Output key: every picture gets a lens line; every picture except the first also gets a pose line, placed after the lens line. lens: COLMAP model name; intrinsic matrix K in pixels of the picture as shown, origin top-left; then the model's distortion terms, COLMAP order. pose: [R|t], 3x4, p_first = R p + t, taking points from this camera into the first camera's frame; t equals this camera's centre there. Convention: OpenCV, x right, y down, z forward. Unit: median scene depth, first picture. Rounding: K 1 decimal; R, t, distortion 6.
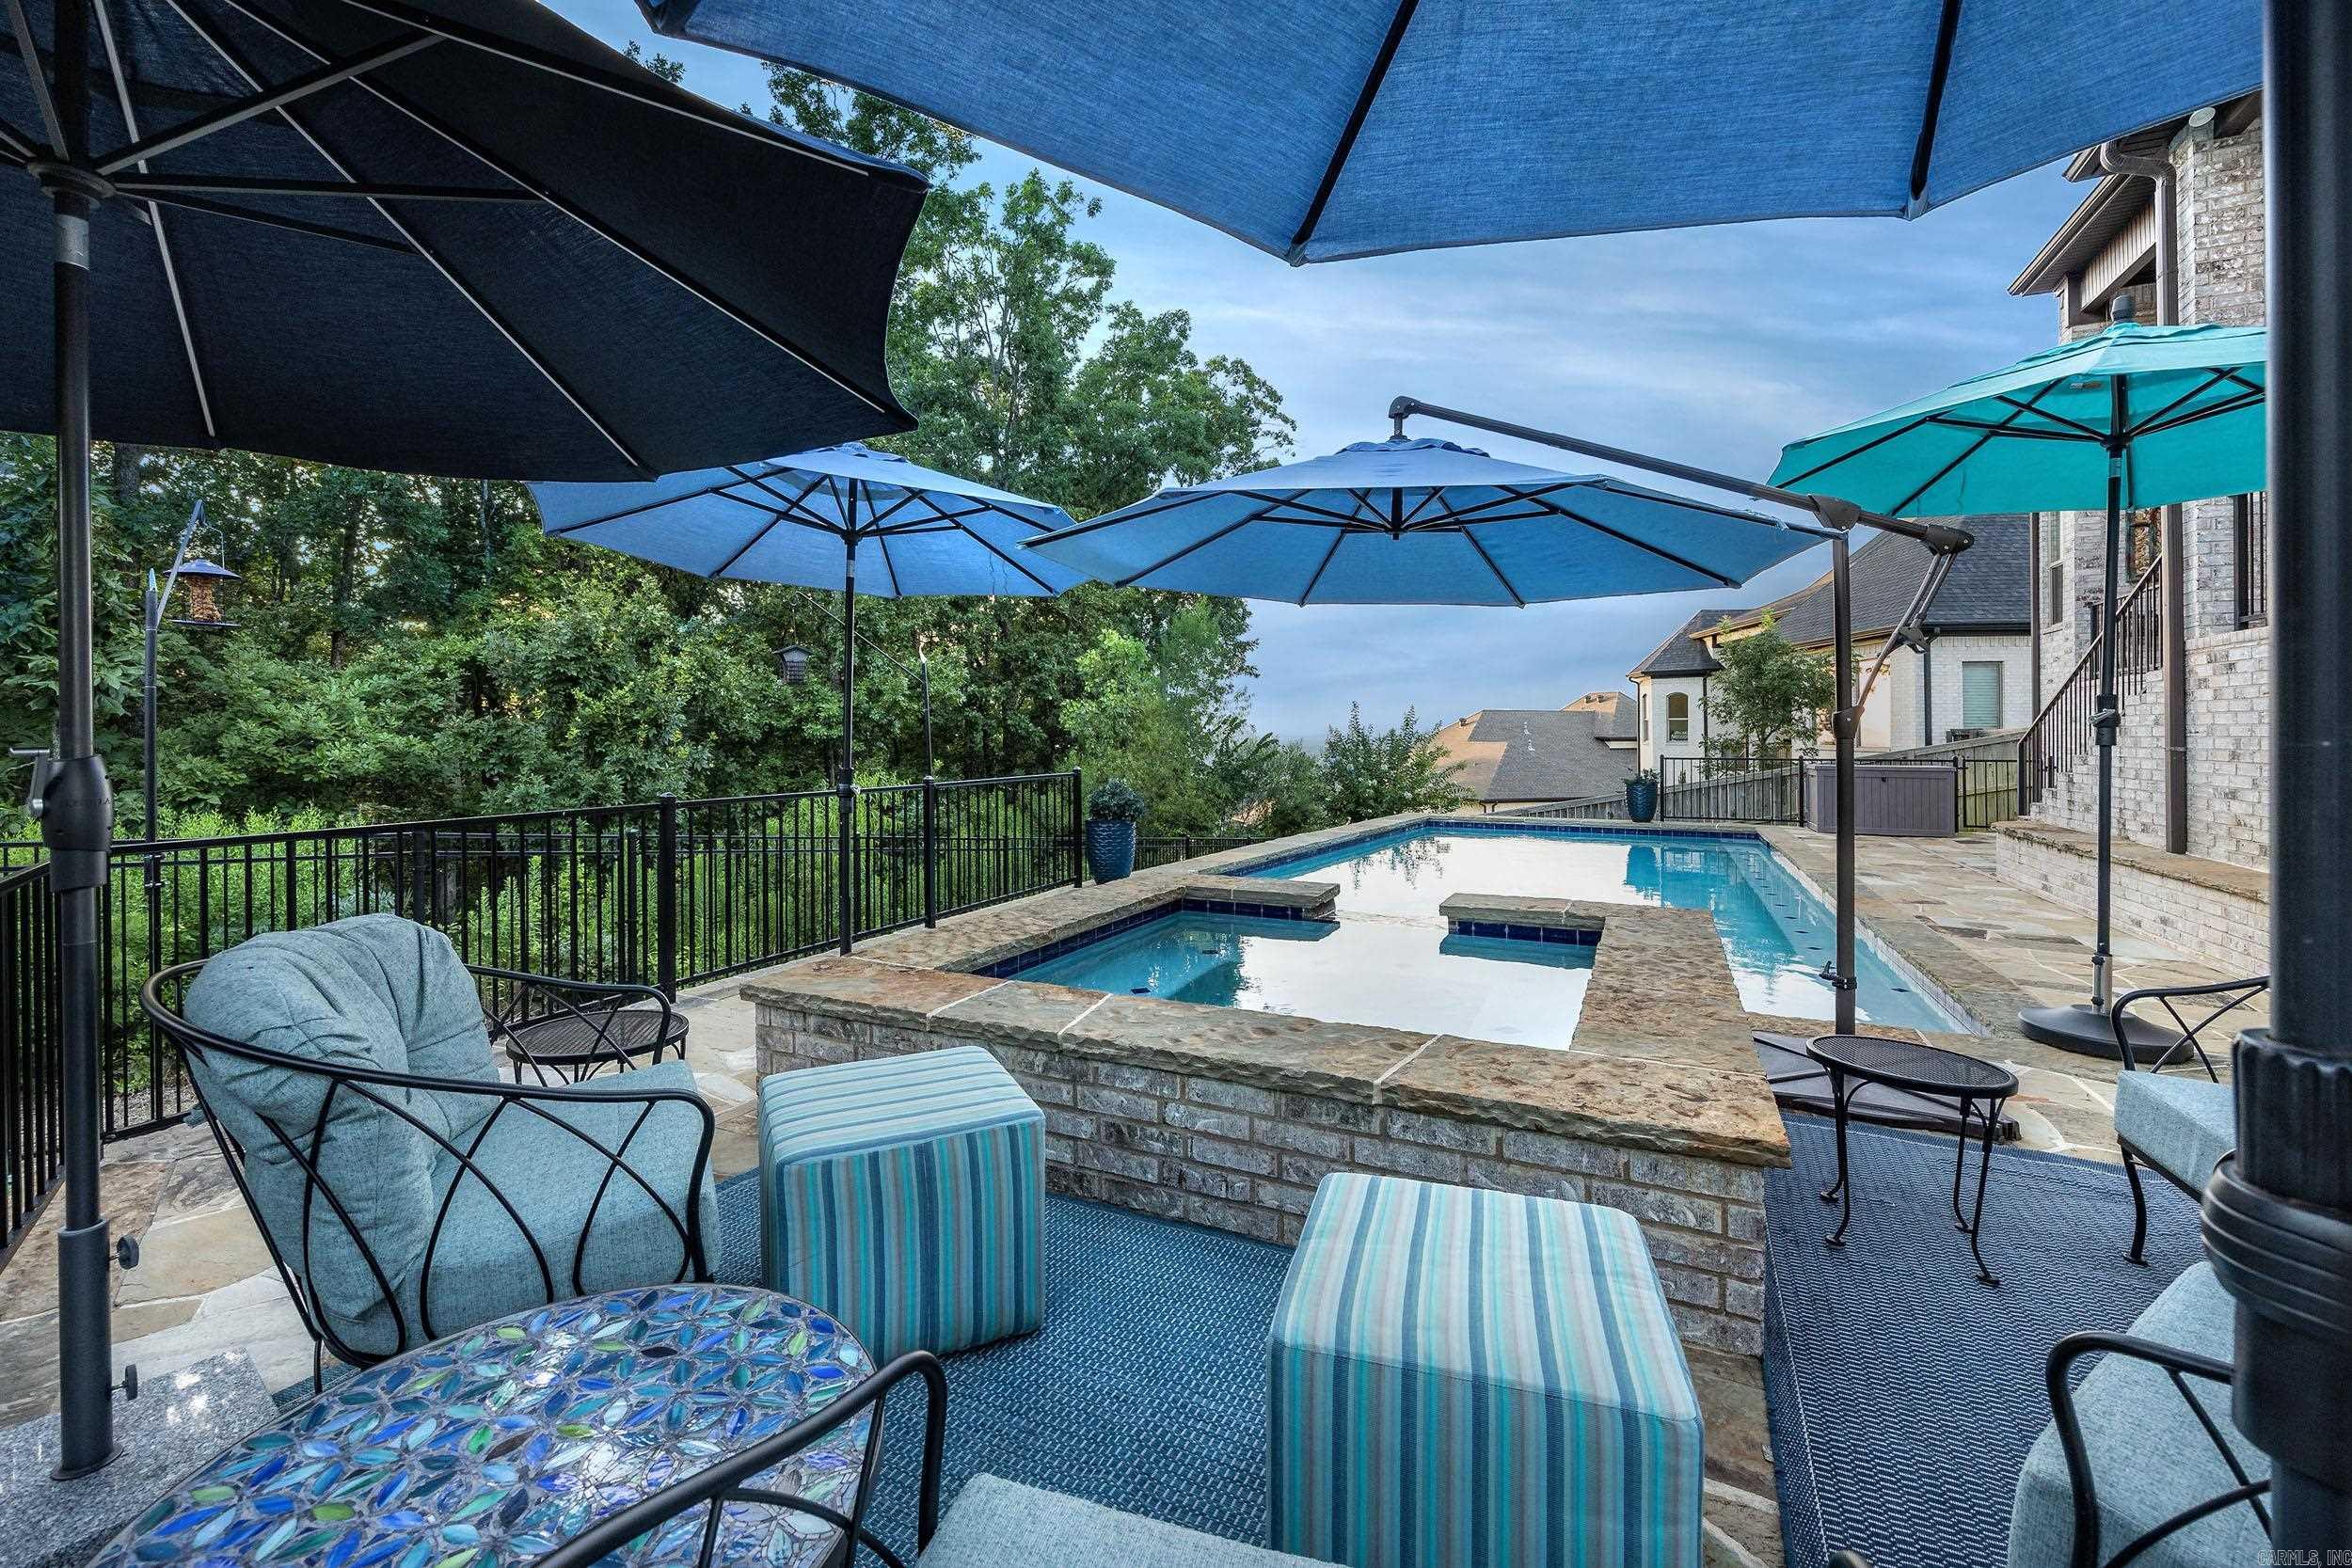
lens RADIAL K [[957.9, 0, 1168.3], [0, 957.9, 739.0], [0, 0, 1]] dist [-0.000664, -0.000357]
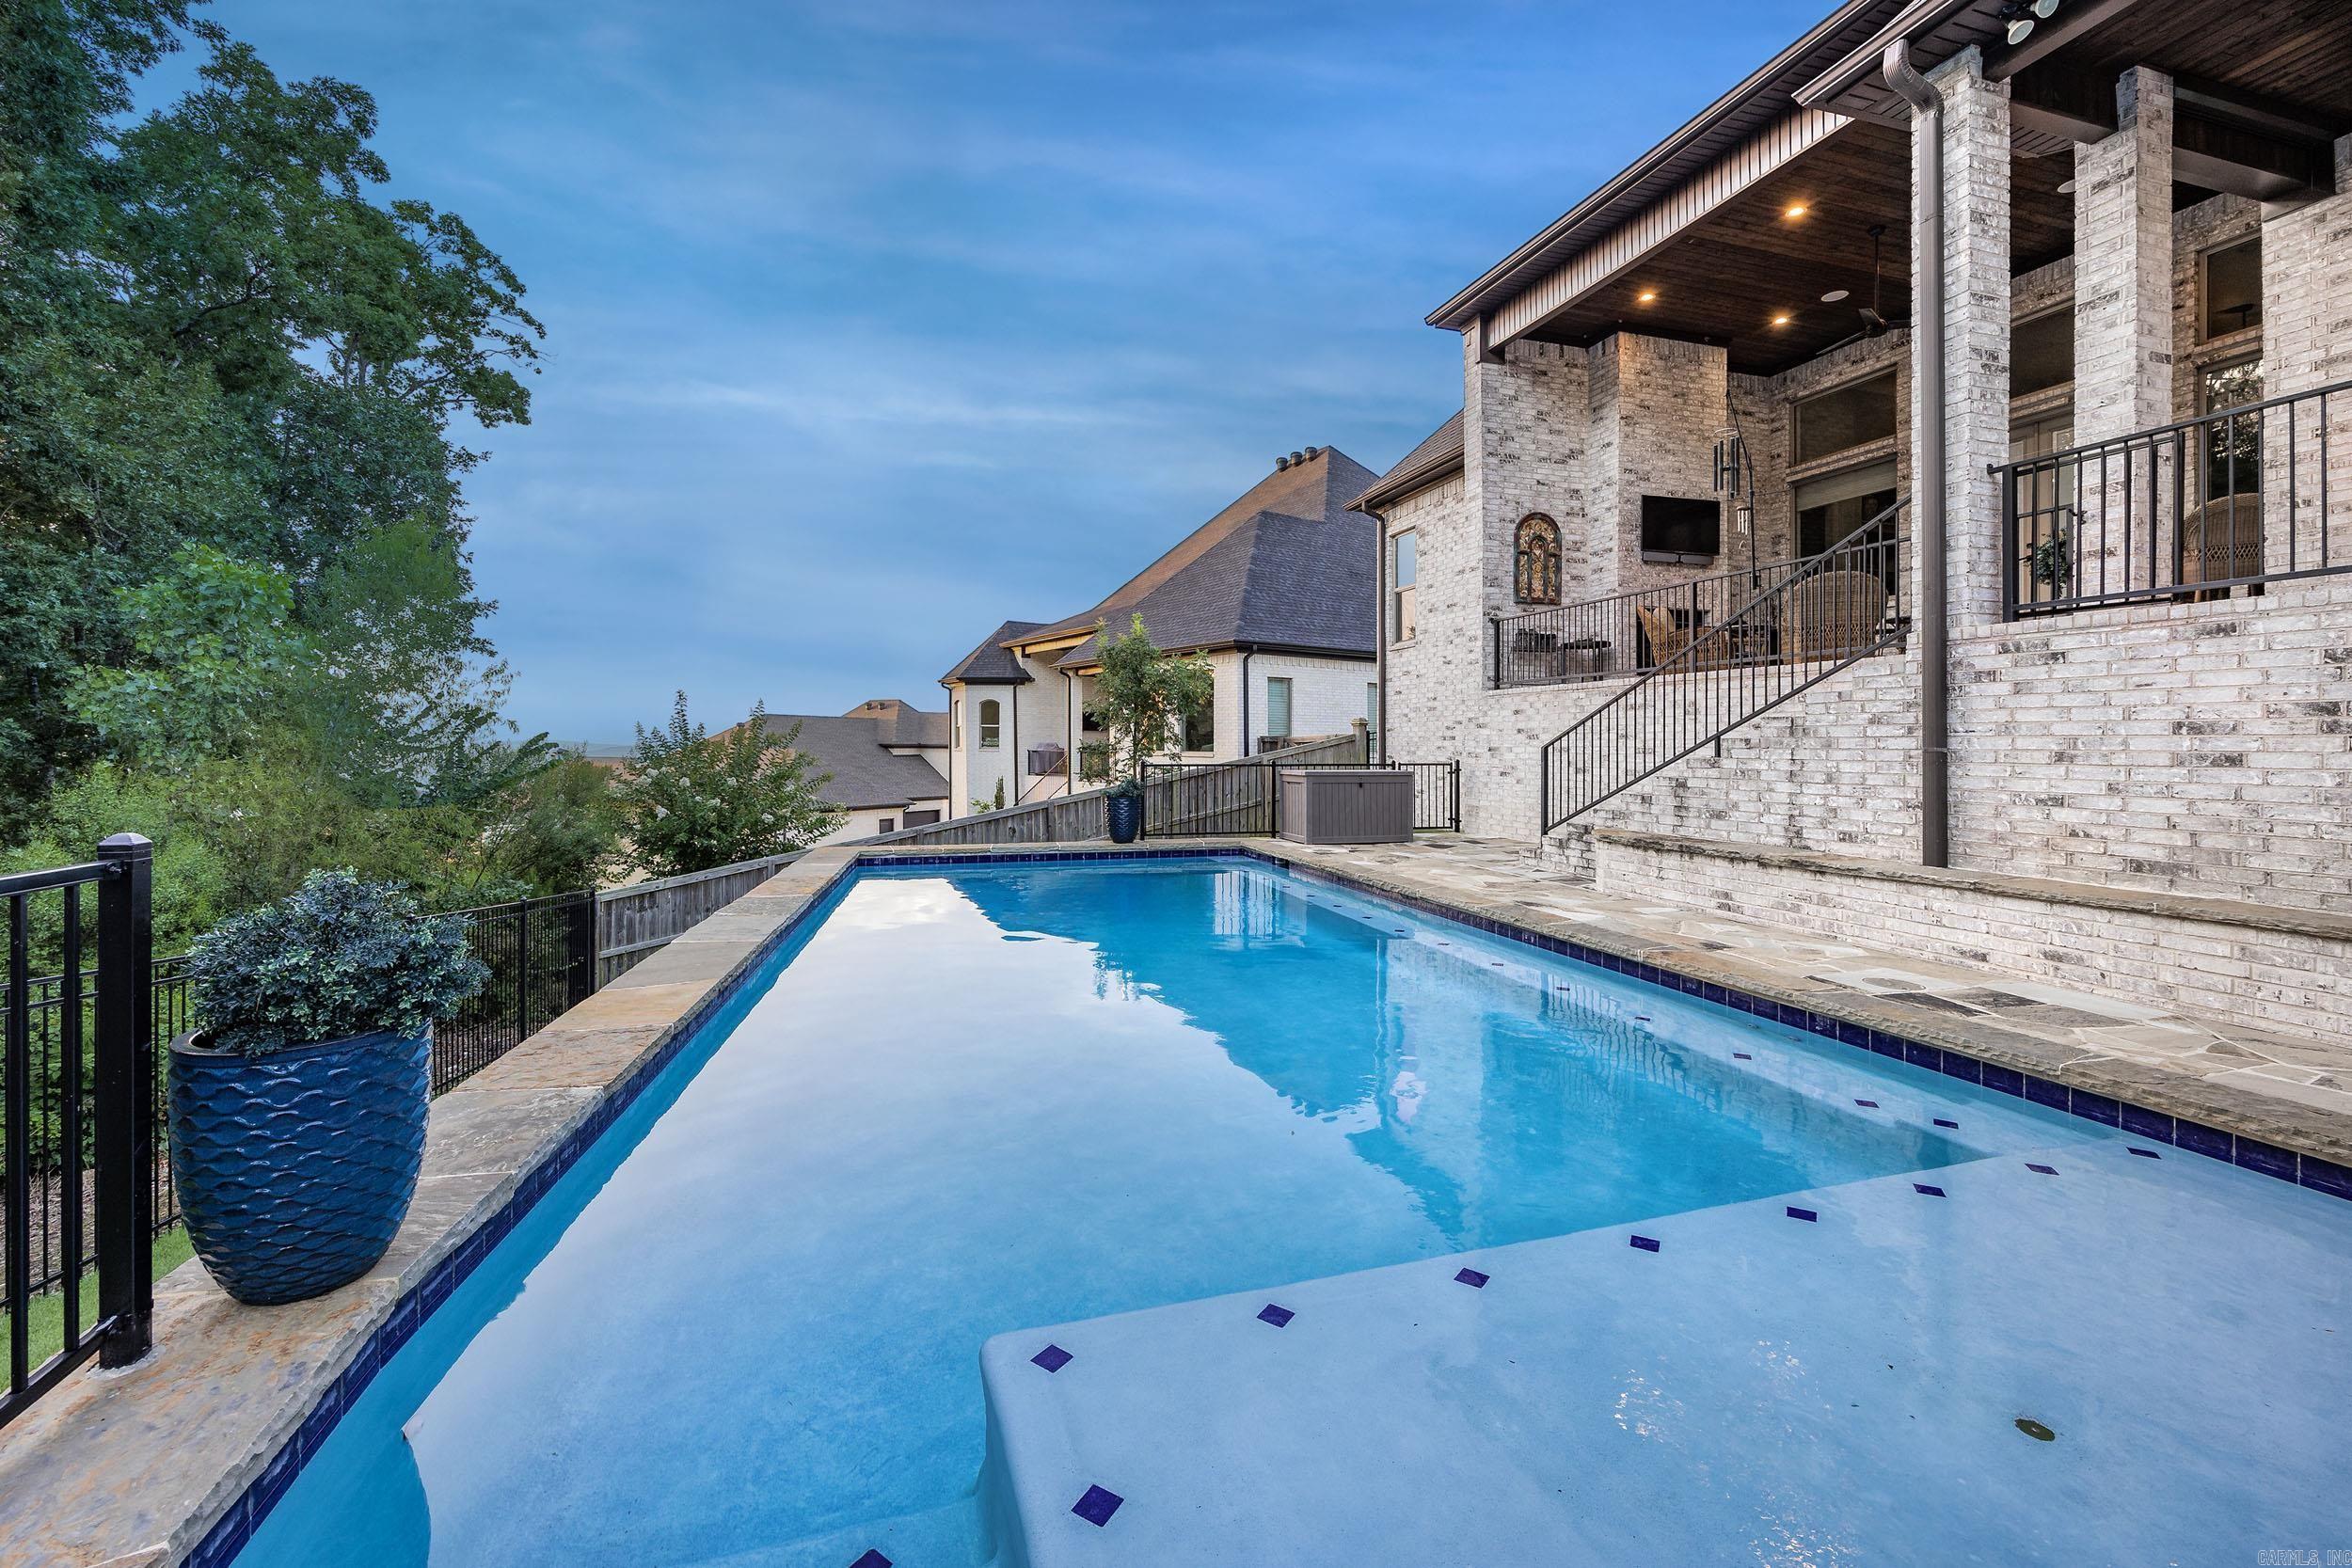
lens RADIAL K [[957.9, 0, 1168.3], [0, 957.9, 739.0], [0, 0, 1]] dist [-0.000664, -0.000357]
pose [[0.738999, 0.007592, 0.673664, -0.014039], [-0.002499, 0.999961, -0.008527, 0.001696], [-0.673702, 0.004618, 0.738989, 0.144103]]
